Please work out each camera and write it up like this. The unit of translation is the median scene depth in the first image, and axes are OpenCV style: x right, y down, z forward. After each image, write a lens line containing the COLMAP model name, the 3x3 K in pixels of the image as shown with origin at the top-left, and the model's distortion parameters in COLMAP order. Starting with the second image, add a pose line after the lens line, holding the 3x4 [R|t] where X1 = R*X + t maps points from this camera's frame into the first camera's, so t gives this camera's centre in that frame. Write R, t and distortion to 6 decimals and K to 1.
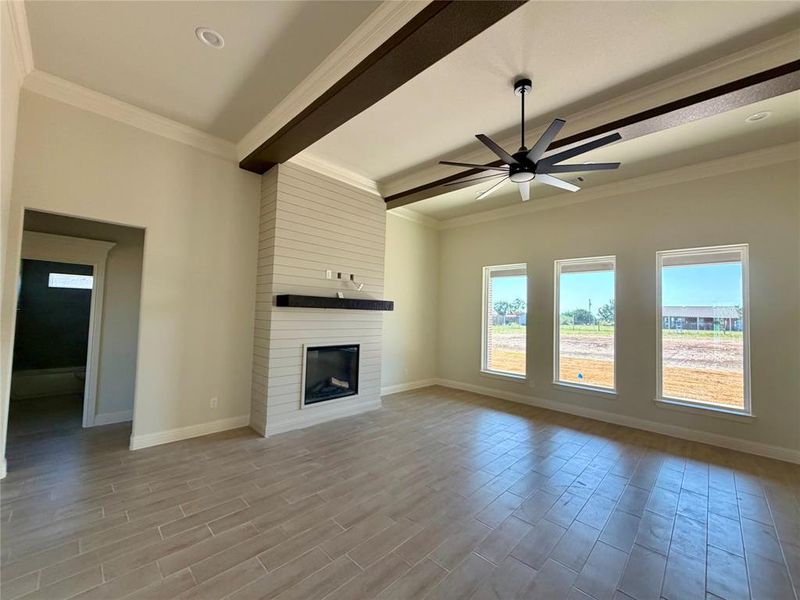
lens RADIAL K [[319.0, 0, 400.0], [0, 319.0, 300.0], [0, 0, 1]] dist [-0.001781, 0.000142]
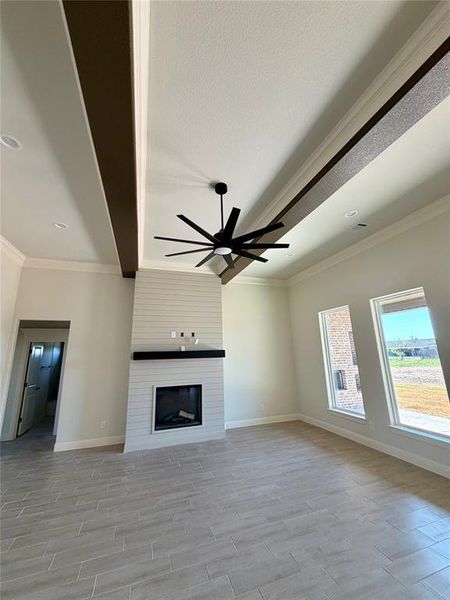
lens RADIAL K [[239.2, 0, 225.0], [0, 239.2, 300.0], [0, 0, 1]] dist [-0.001781, 0.000142]
pose [[0.895622, -0.149688, -0.418874, 0.466862], [0.071572, 0.977903, -0.196429, -0.004019], [0.439021, 0.145946, 0.886544, 0.112390]]
